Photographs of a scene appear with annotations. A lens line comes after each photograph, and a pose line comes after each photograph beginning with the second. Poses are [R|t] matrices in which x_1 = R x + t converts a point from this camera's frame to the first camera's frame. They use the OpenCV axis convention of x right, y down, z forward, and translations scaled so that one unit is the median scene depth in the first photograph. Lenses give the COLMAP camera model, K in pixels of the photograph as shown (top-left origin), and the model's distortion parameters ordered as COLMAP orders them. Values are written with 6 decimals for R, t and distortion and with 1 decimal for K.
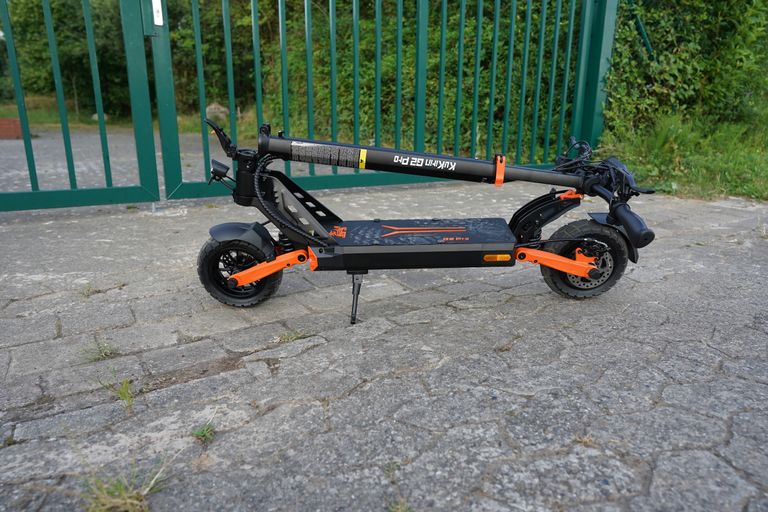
lens RADIAL K [[527.4, 0, 381.6], [0, 527.4, 258.9], [0, 0, 1]] dist [-0.031379, 0.046500]
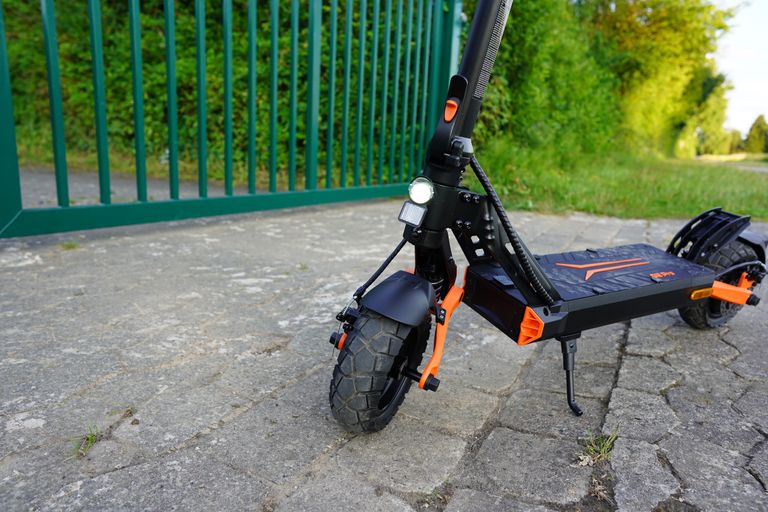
lens RADIAL K [[527.4, 0, 391.4], [0, 527.4, 259.0], [0, 0, 1]] dist [-0.031379, 0.046500]
pose [[0.870624, -0.068893, 0.487102, -0.265947], [0.088767, 0.995893, -0.017805, -0.034804], [-0.483875, 0.058740, 0.873164, 0.222466]]
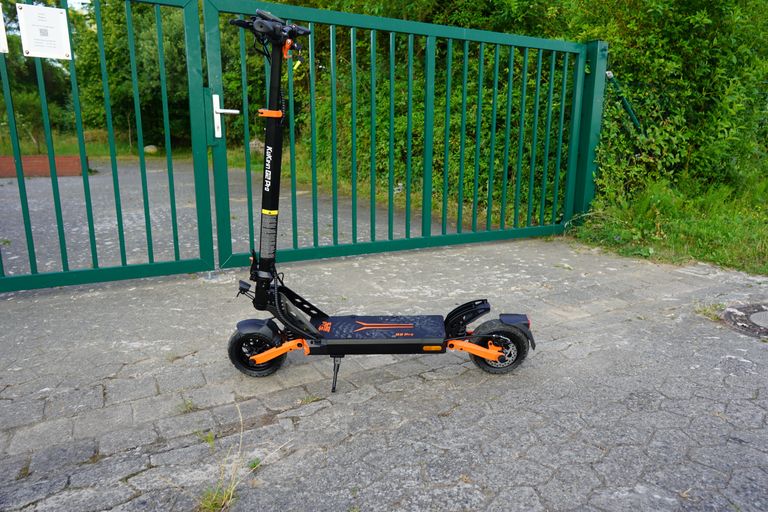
lens RADIAL K [[527.4, 0, 379.4], [0, 527.4, 254.9], [0, 0, 1]] dist [-0.031379, 0.046500]
pose [[0.997589, 0.010361, -0.068619, 0.052166], [-0.013435, 0.998919, -0.044492, -0.081368], [0.068084, 0.045307, 0.996650, -0.204823]]
